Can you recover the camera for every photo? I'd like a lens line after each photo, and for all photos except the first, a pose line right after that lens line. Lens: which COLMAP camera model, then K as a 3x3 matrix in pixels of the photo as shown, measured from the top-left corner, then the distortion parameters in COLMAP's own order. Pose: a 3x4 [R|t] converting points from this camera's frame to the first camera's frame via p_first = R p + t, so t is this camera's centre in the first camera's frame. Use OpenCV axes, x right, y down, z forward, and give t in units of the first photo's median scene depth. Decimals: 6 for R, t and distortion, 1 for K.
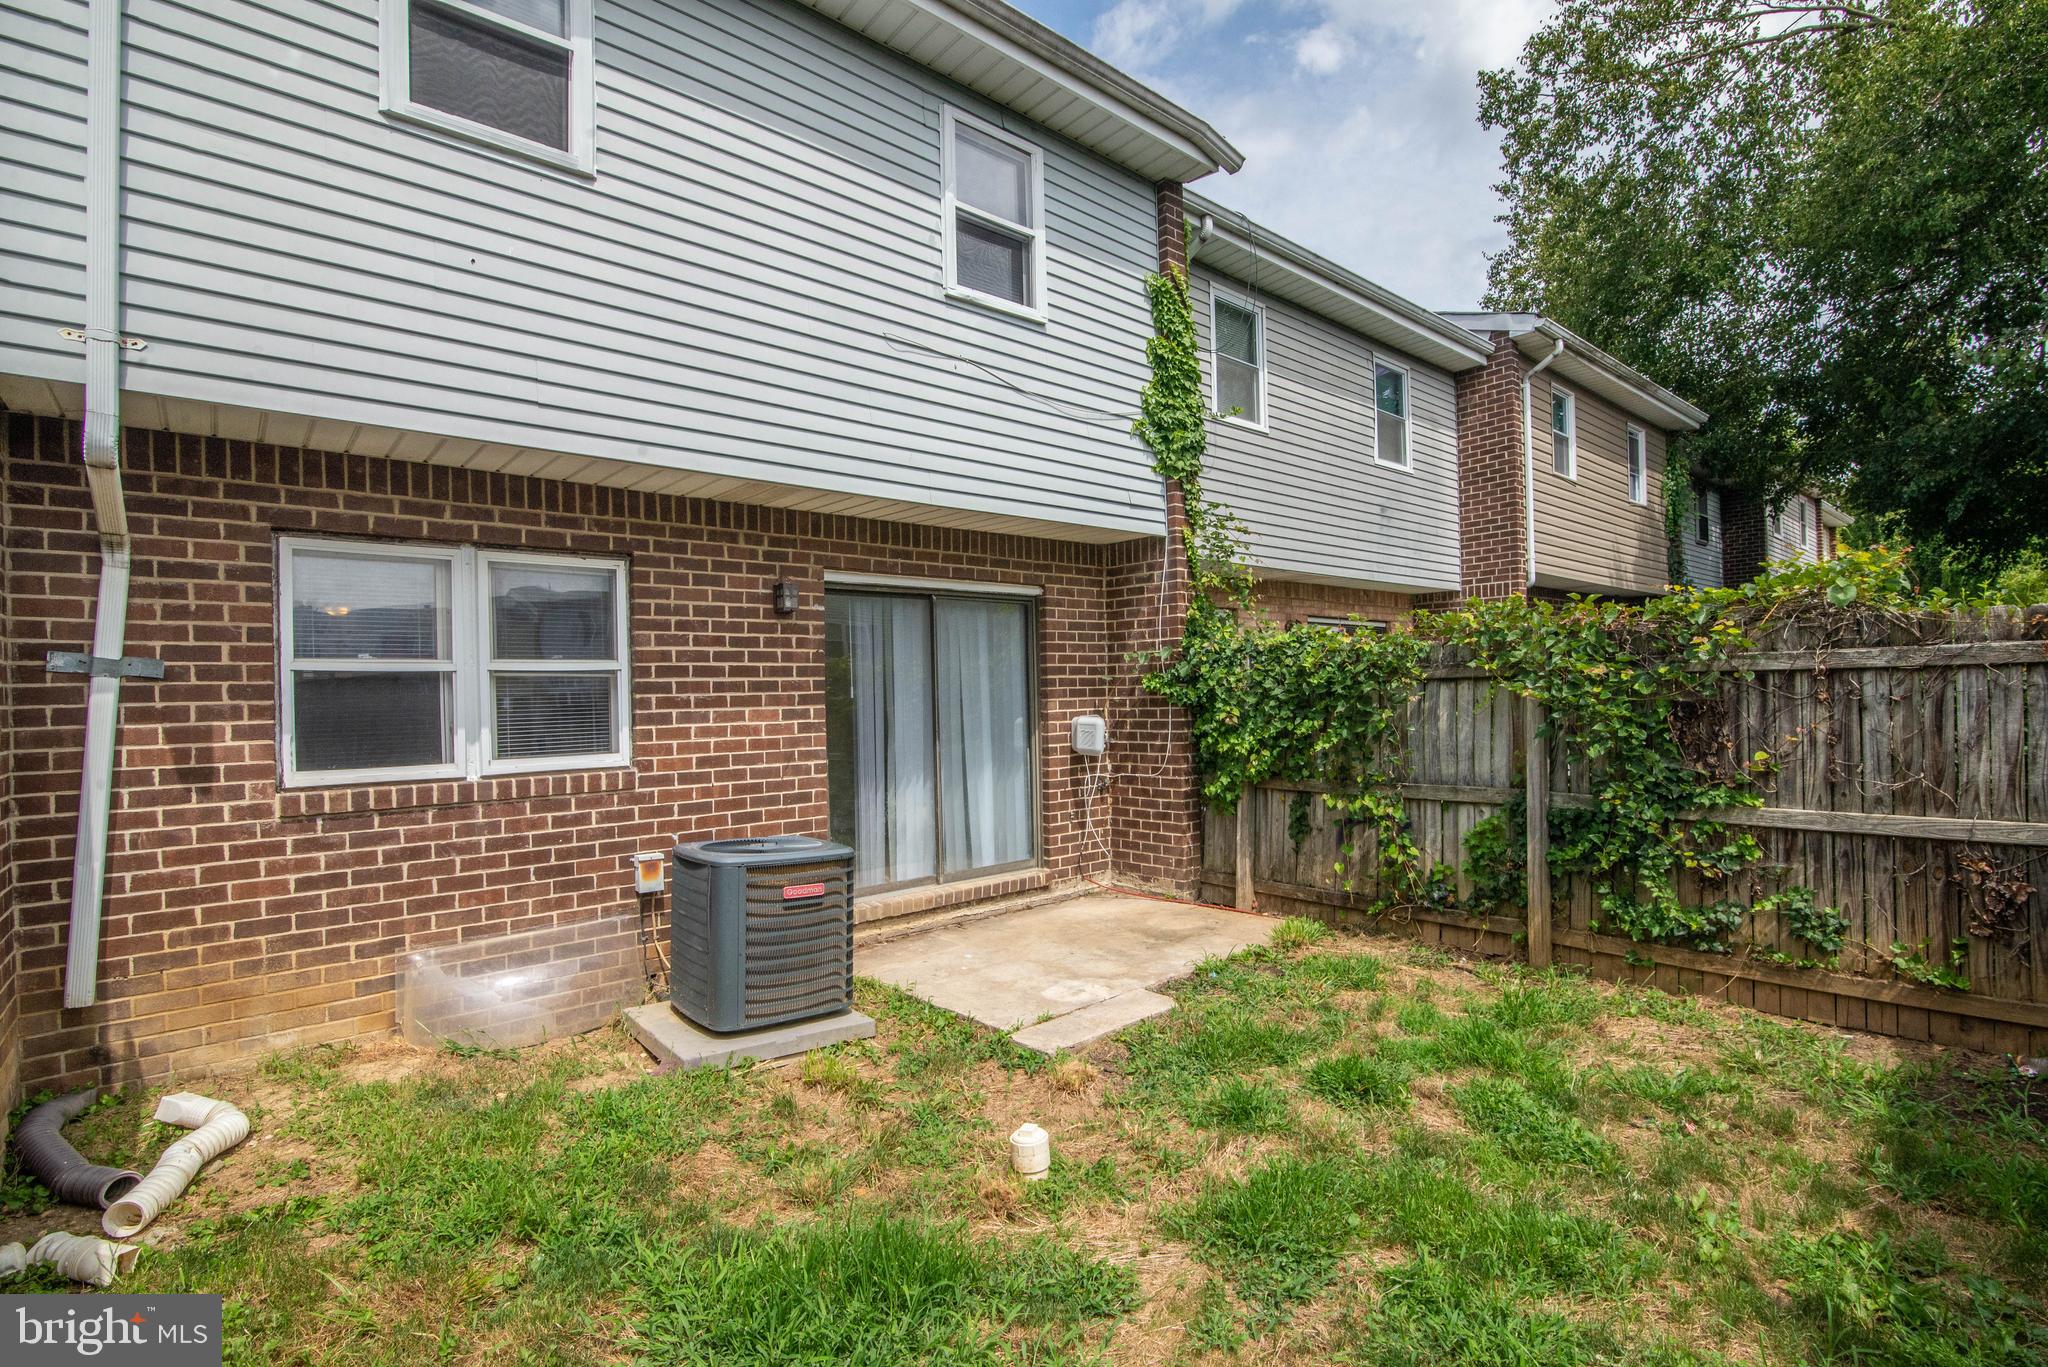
lens RADIAL K [[948.6, 0, 1055.3], [0, 948.6, 695.2], [0, 0, 1]] dist [-0.017745, 0.000073]
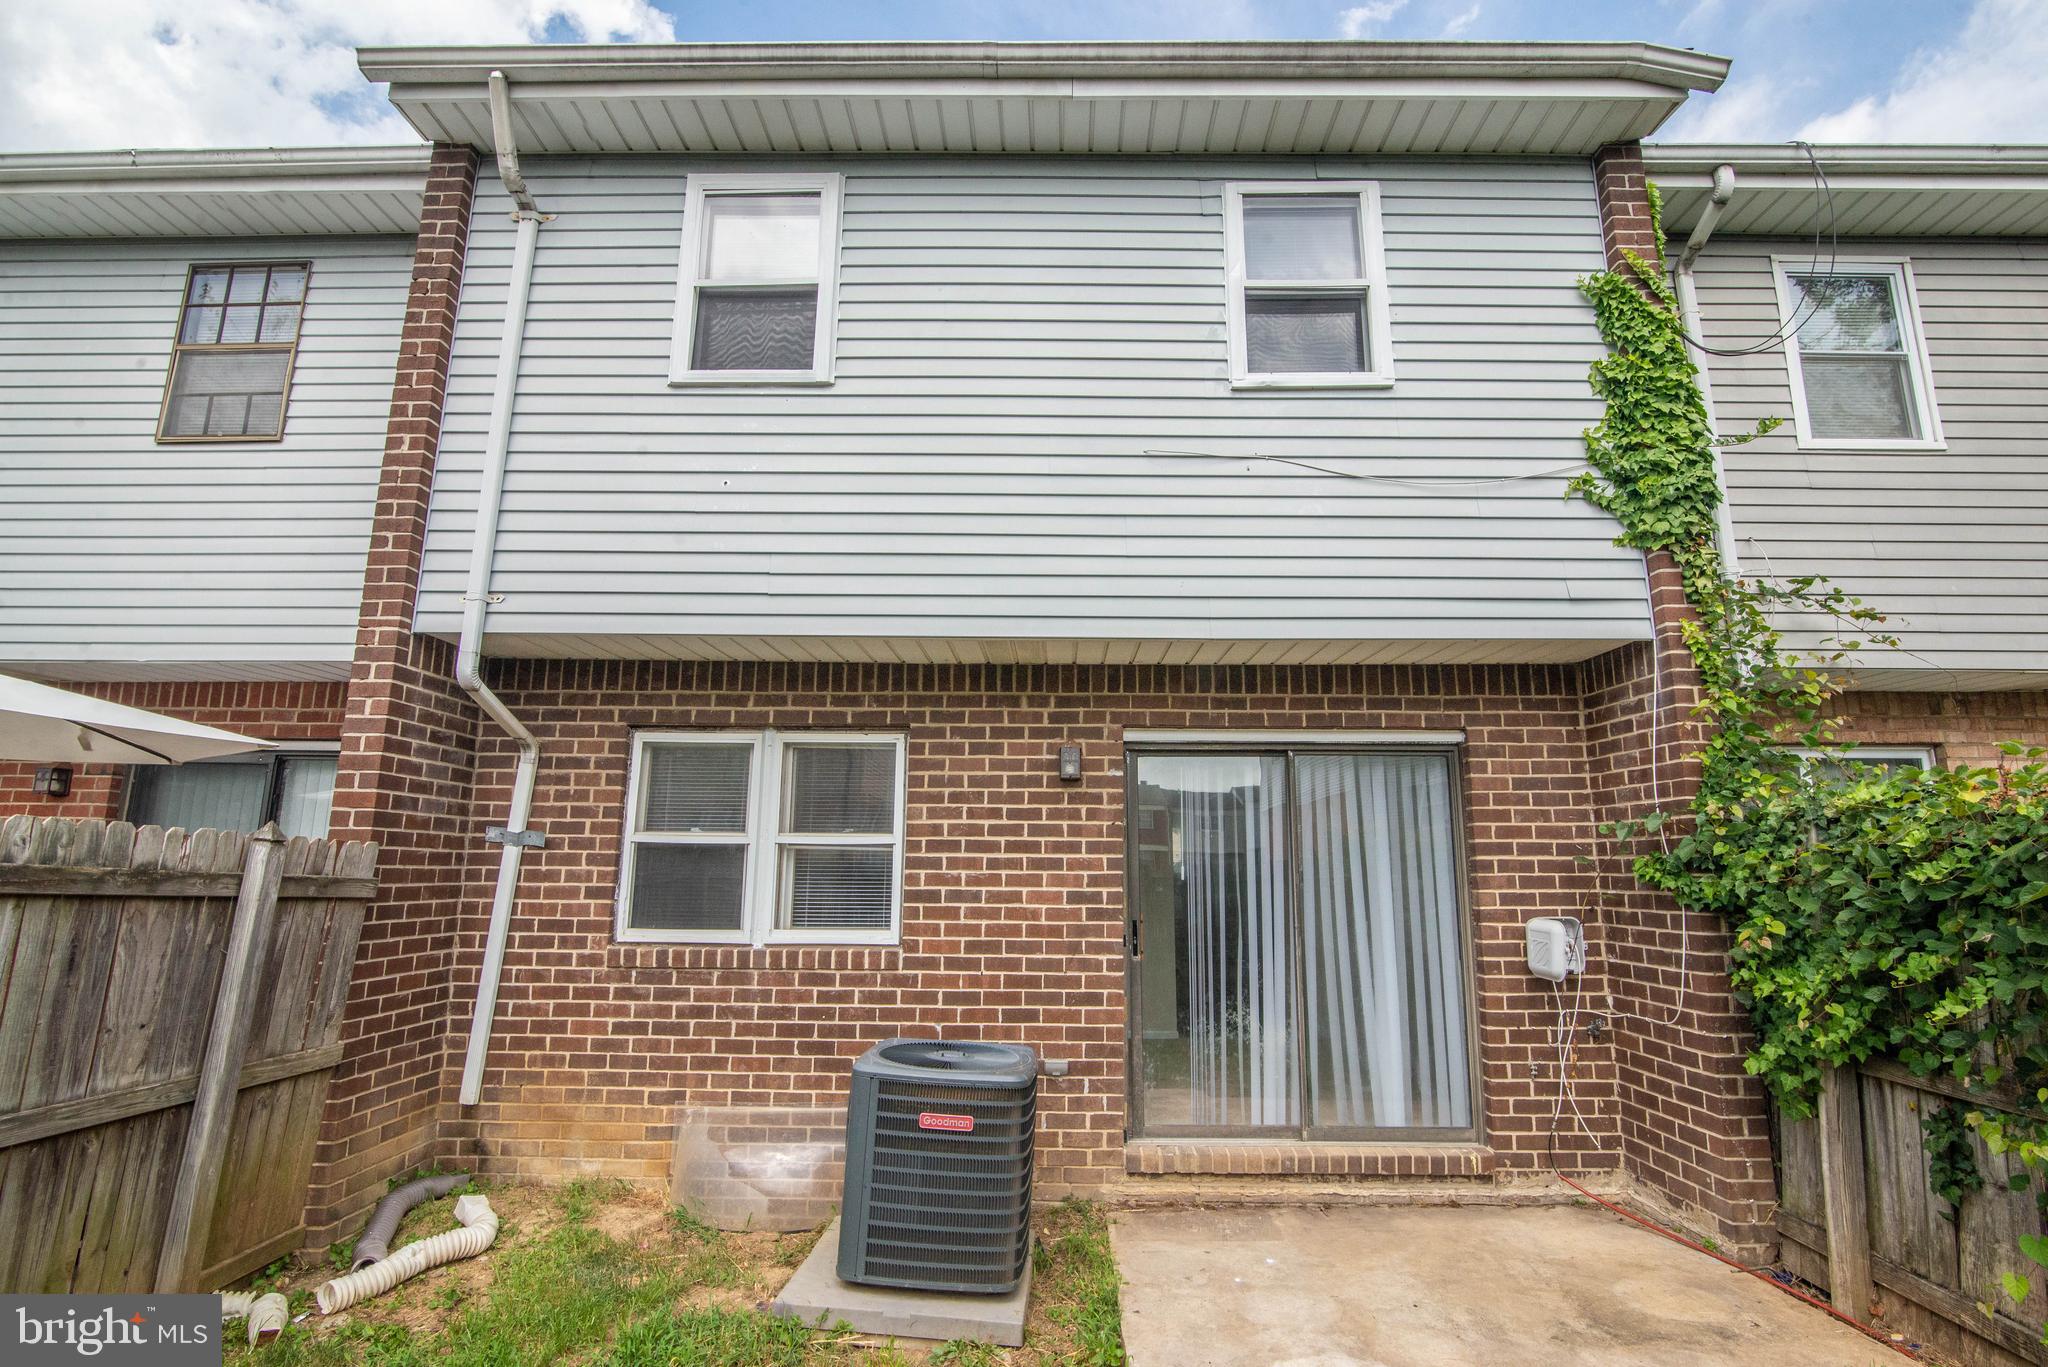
lens RADIAL K [[948.6, 0, 1028.5], [0, 948.6, 694.0], [0, 0, 1]] dist [-0.017745, 0.000073]
pose [[0.734328, -0.096605, -0.671885, 0.287489], [-0.024995, 0.985301, -0.168987, -0.015350], [0.678335, 0.140886, 0.721119, 0.321961]]
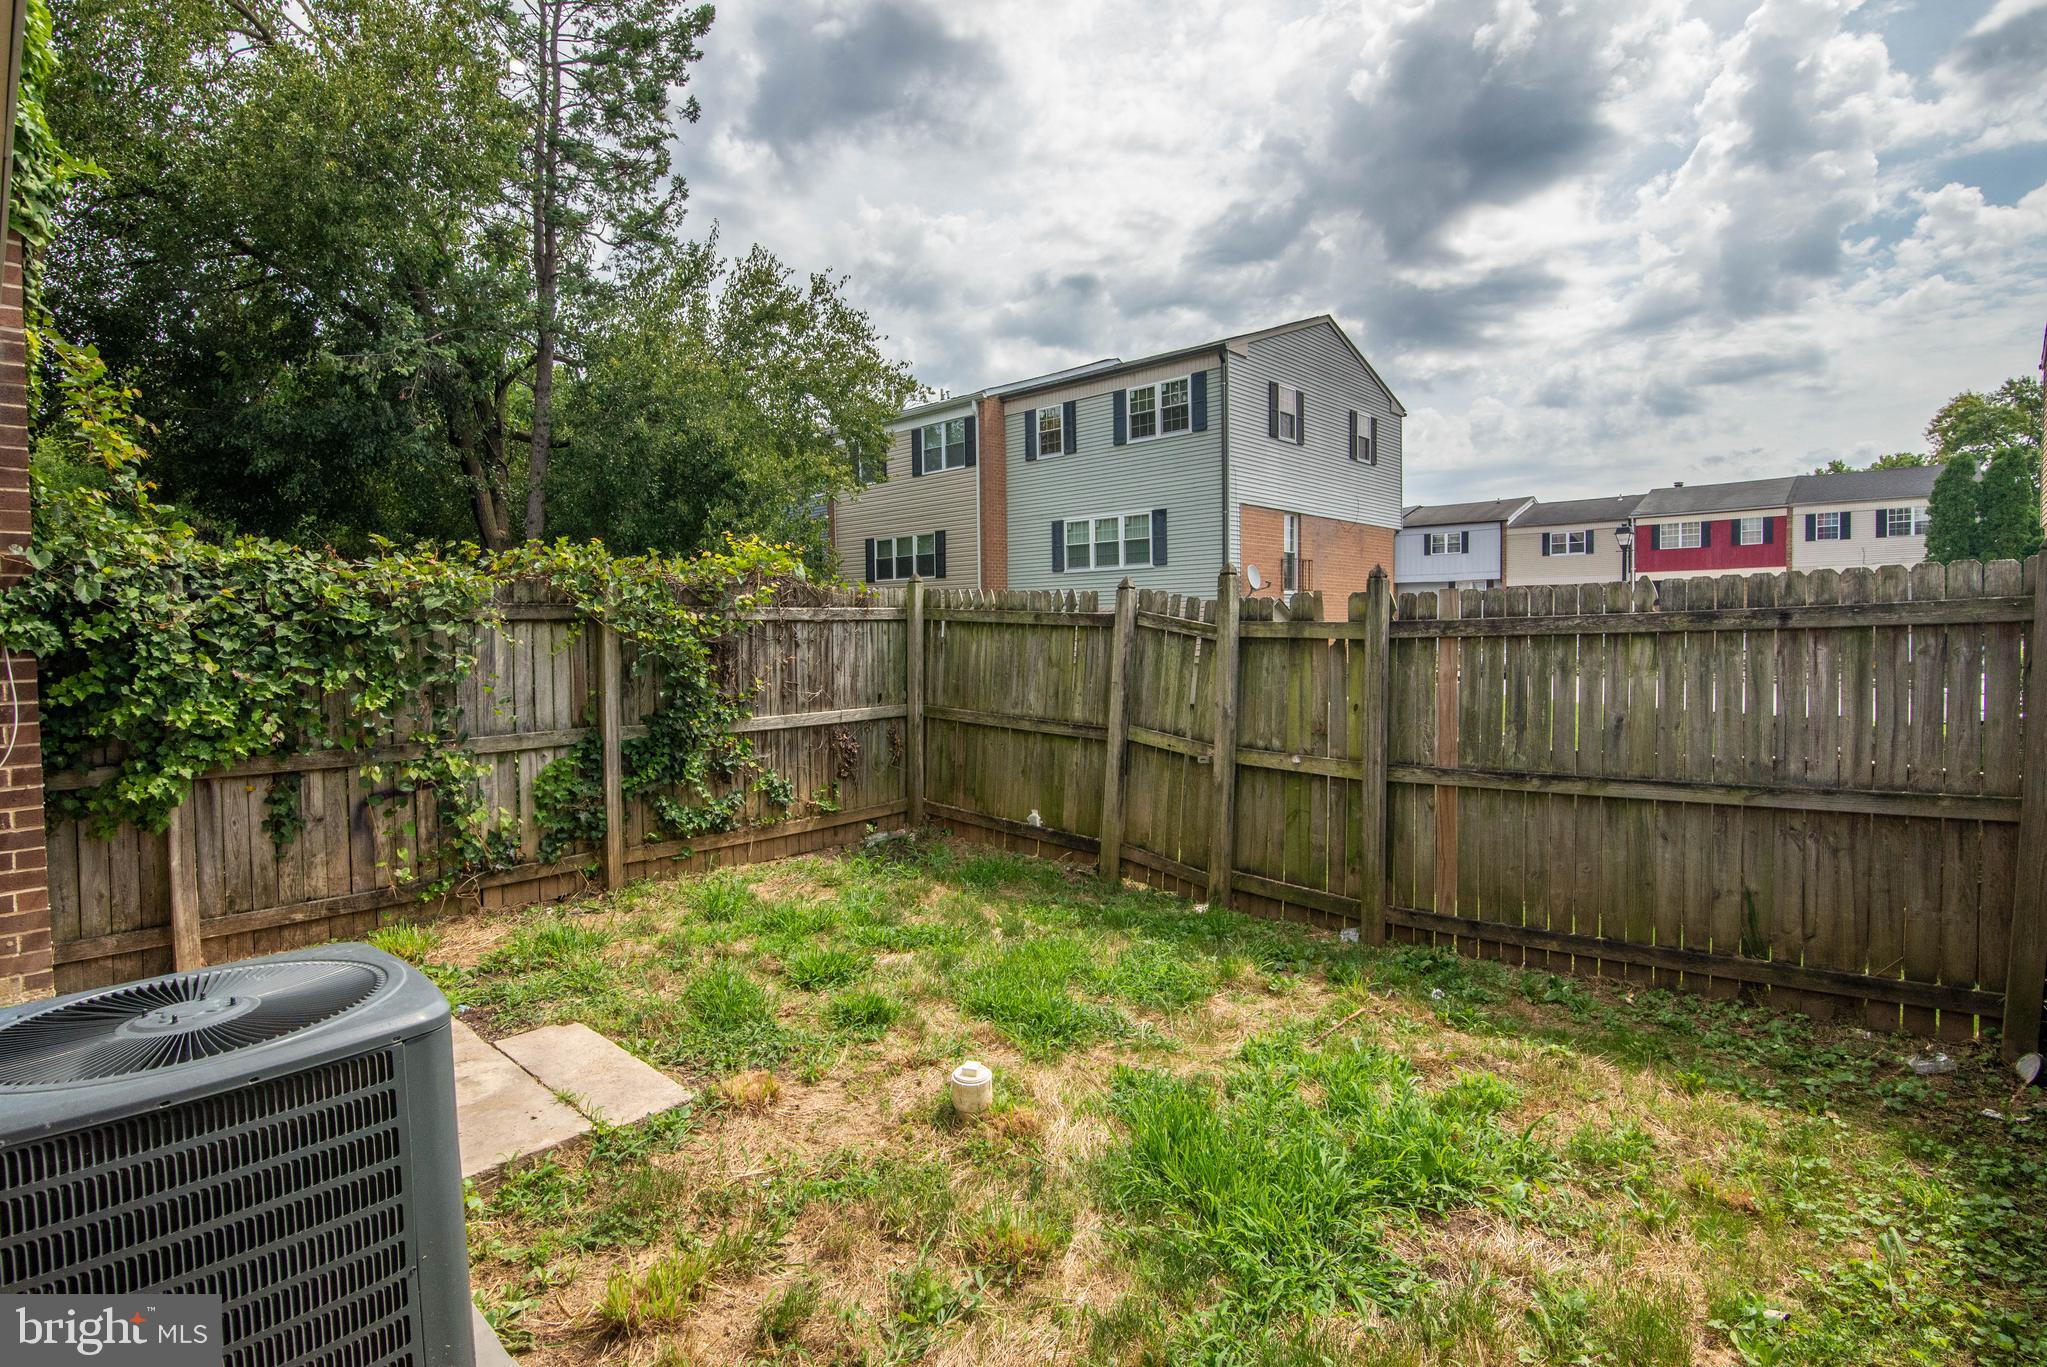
lens RADIAL K [[948.2, 0, 1020.1], [0, 948.2, 670.1], [0, 0, 1]] dist [-0.017745, 0.000073]
pose [[-0.080594, -0.020324, 0.996540, -0.552364], [0.013444, 0.999679, 0.021475, 0.018646], [-0.996656, 0.015128, -0.080295, 0.571980]]
